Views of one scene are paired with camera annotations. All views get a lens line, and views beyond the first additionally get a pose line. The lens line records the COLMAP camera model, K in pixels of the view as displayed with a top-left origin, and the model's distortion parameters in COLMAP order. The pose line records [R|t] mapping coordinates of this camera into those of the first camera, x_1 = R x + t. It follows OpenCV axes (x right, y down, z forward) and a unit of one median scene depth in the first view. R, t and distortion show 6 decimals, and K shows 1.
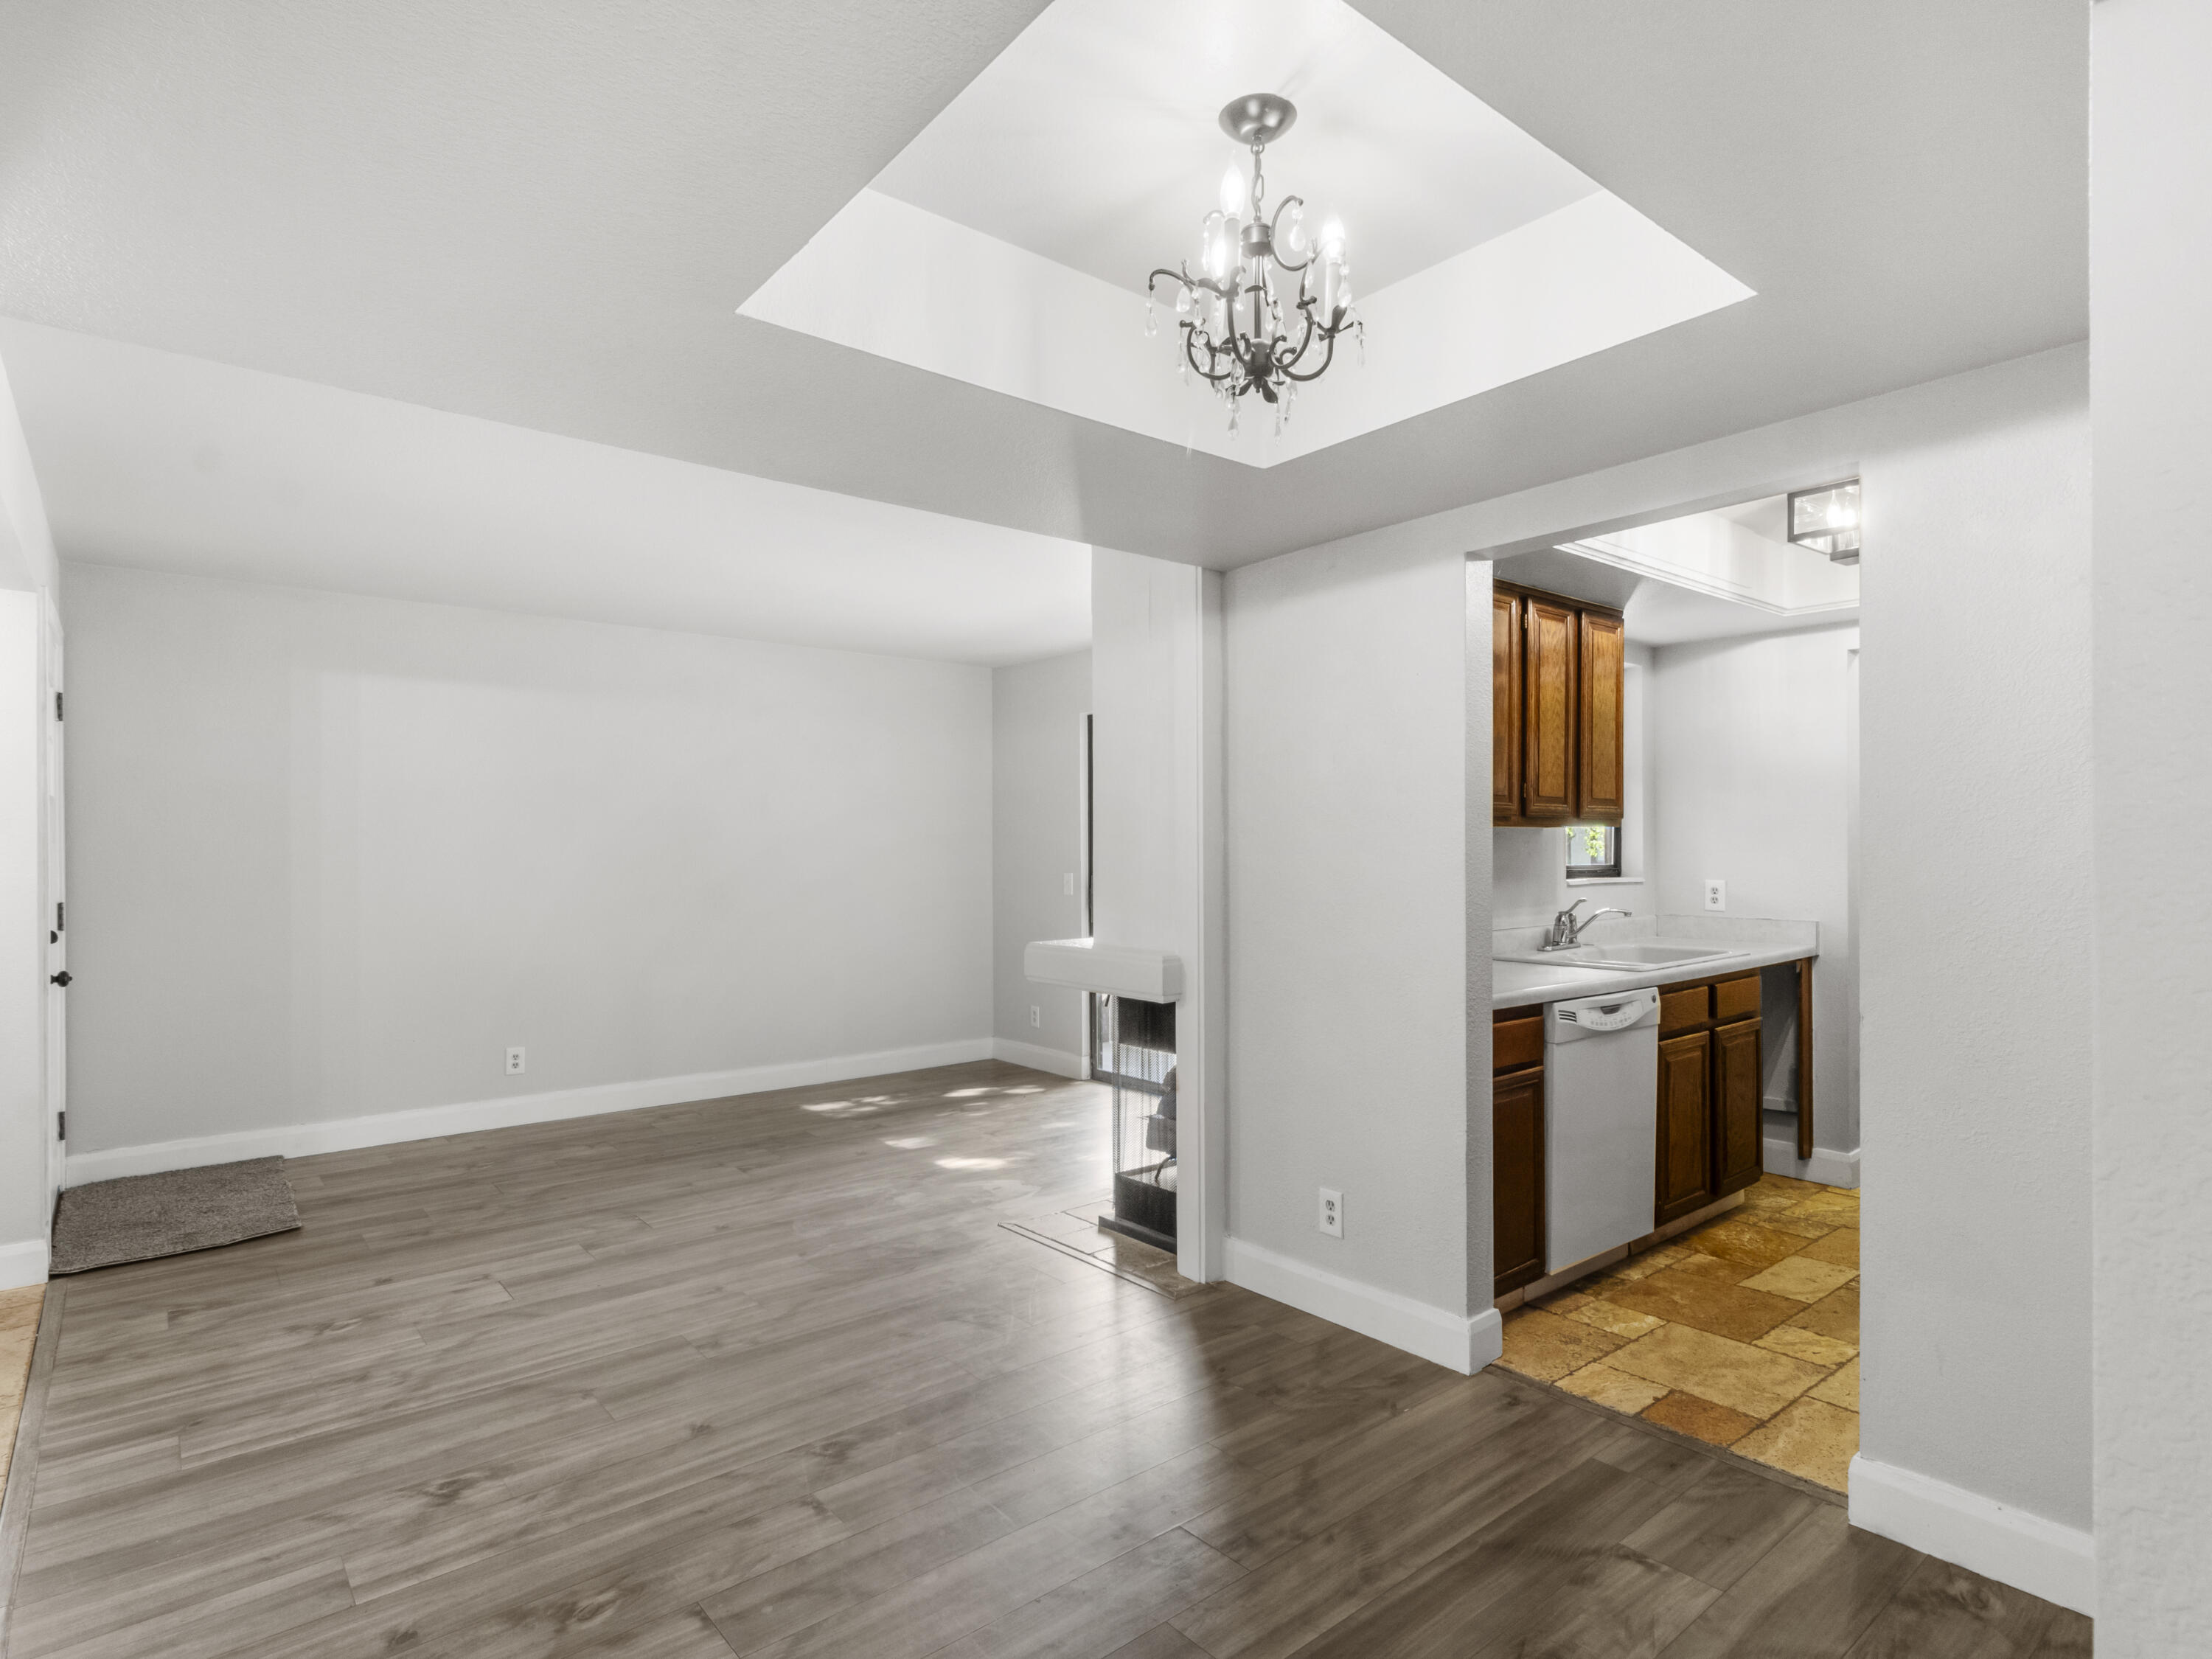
lens RADIAL K [[1165.2, 0, 1122.6], [0, 1165.2, 857.7], [0, 0, 1]] dist [-0.000114, 0.000951]
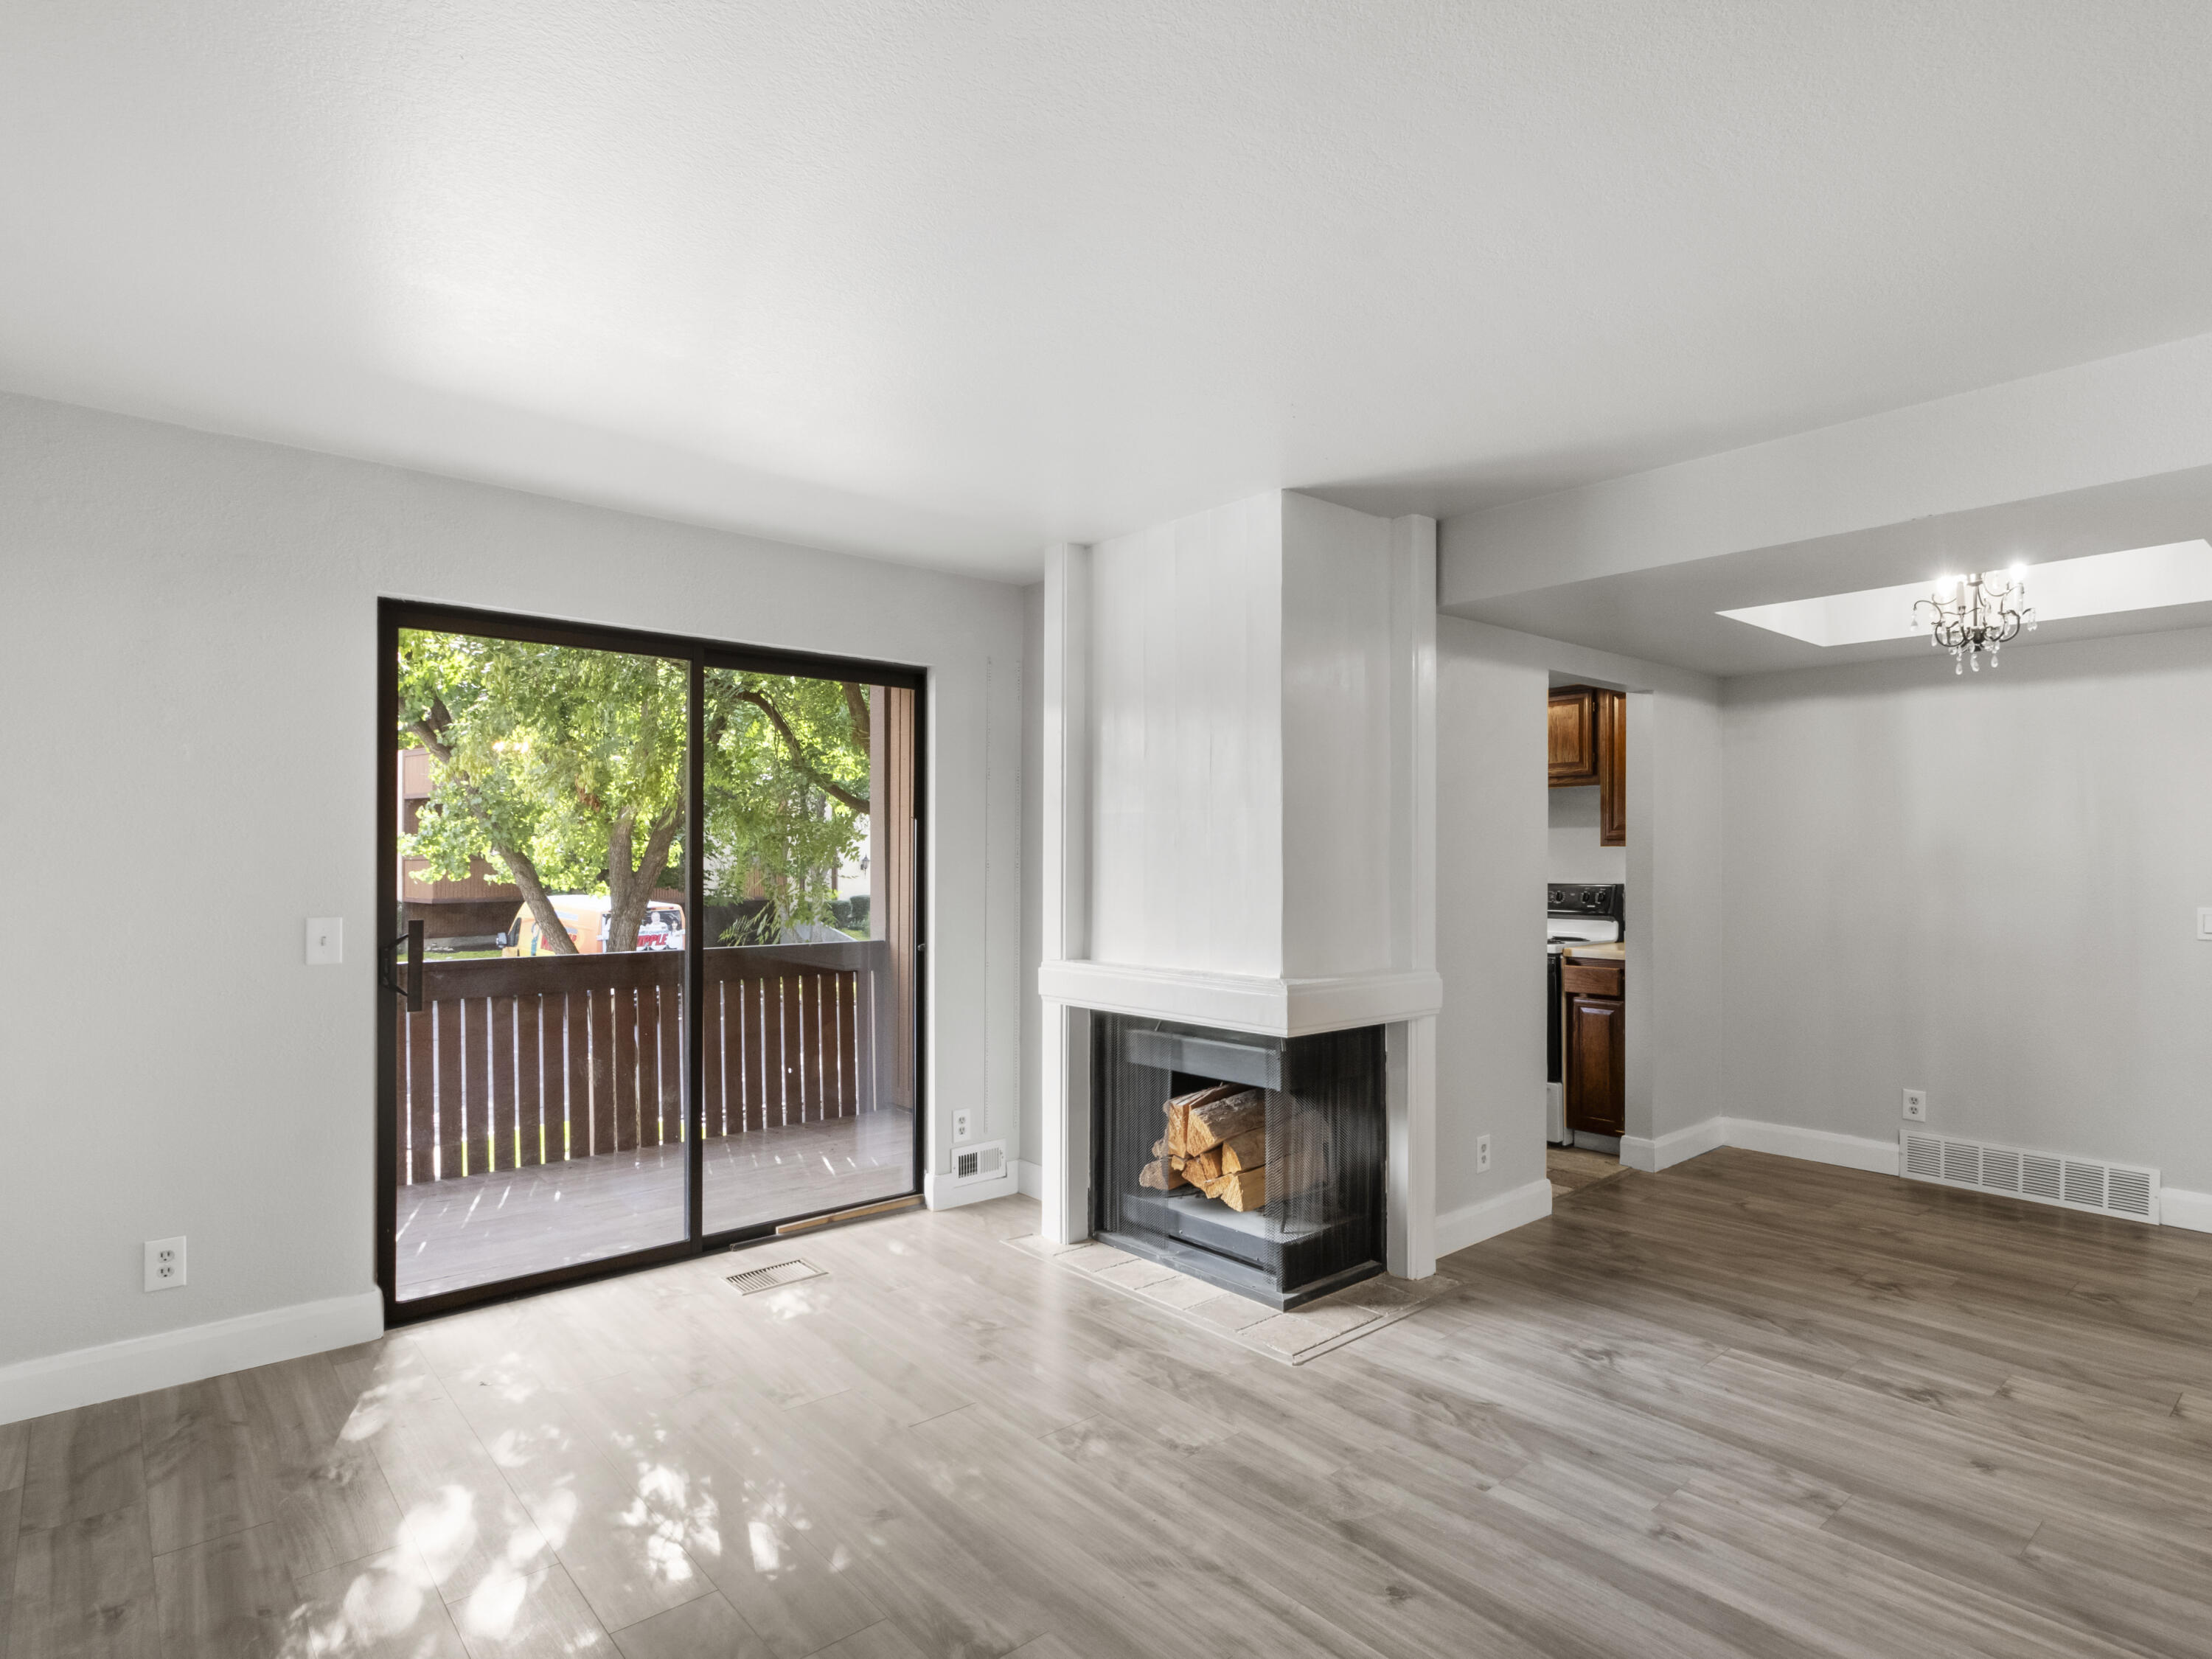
lens RADIAL K [[1177.1, 0, 1114.2], [0, 1177.1, 852.6], [0, 0, 1]] dist [0.000553, 0.001863]
pose [[-0.015926, 0.006731, 0.999851, -1.085380], [0.006925, 0.999954, -0.006622, -0.015194], [-0.999849, 0.006818, -0.015972, 1.410703]]
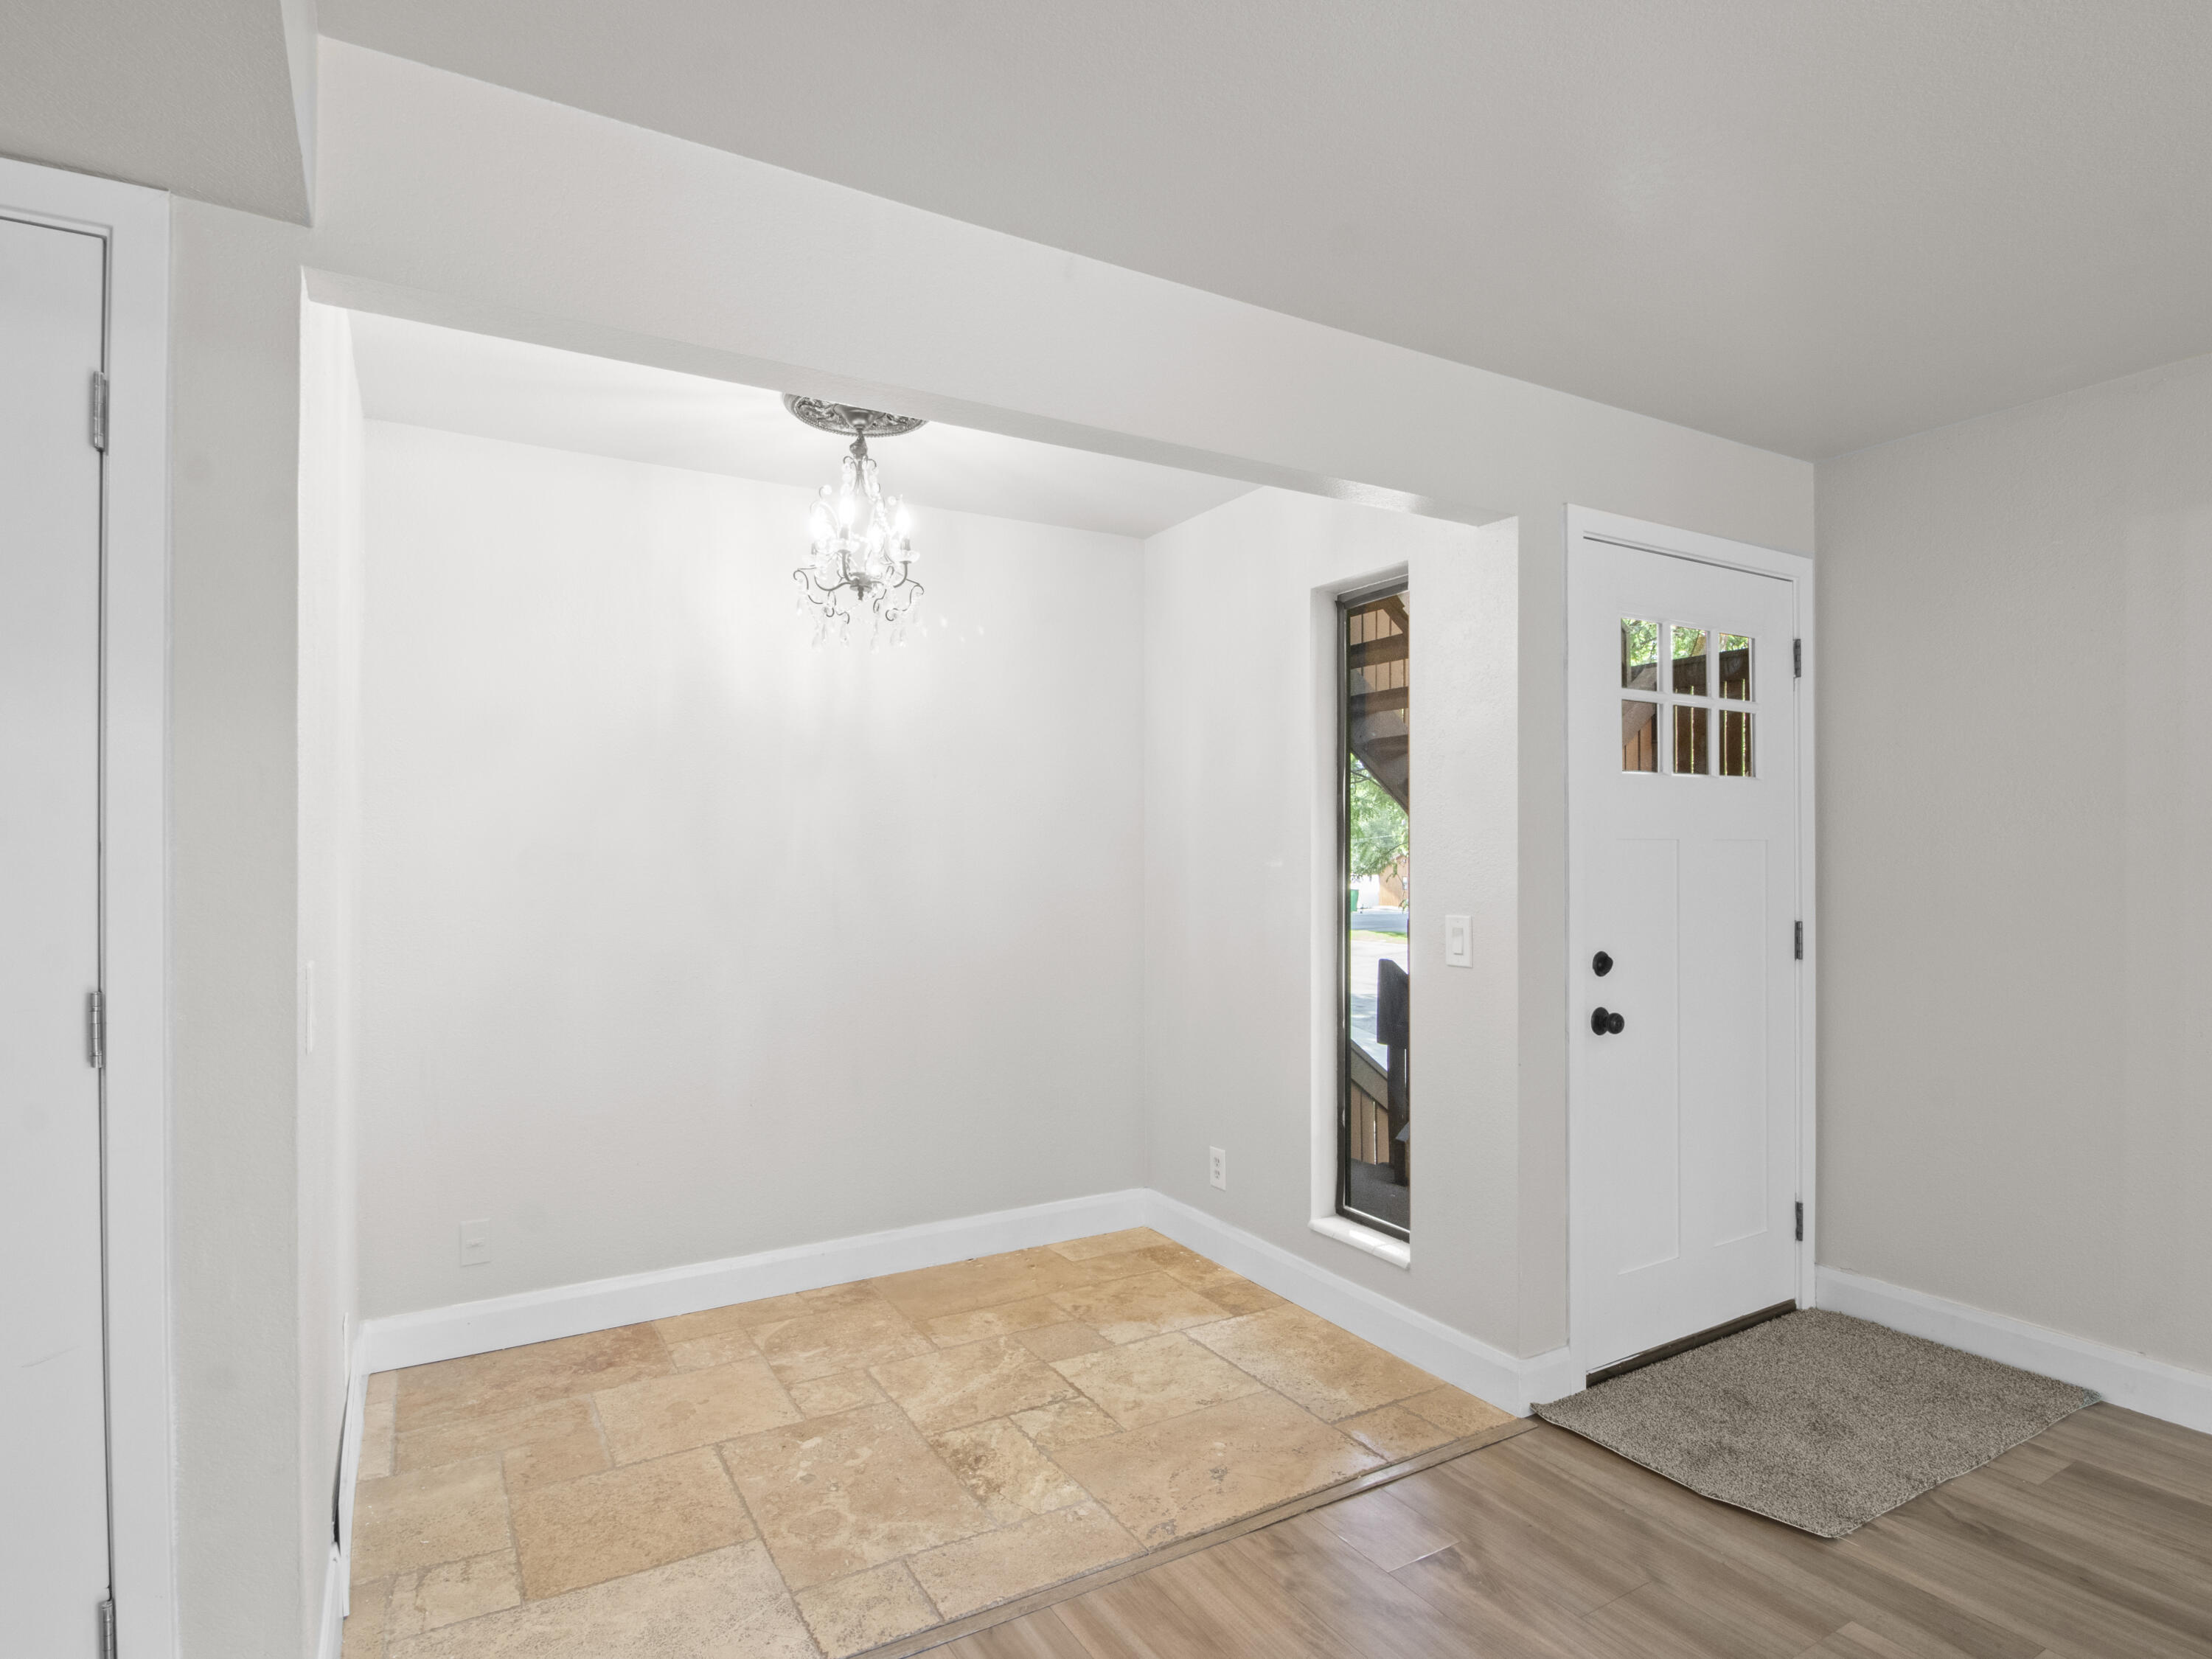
lens RADIAL K [[1176.0, 0, 1108.9], [0, 1176.0, 852.1], [0, 0, 1]] dist [0.000879, -0.014033]
pose [[-0.169217, 0.000908, -0.985578, -0.131301], [-0.008018, 0.999965, 0.002298, -0.006029], [0.985546, 0.008292, -0.169204, 0.939771]]
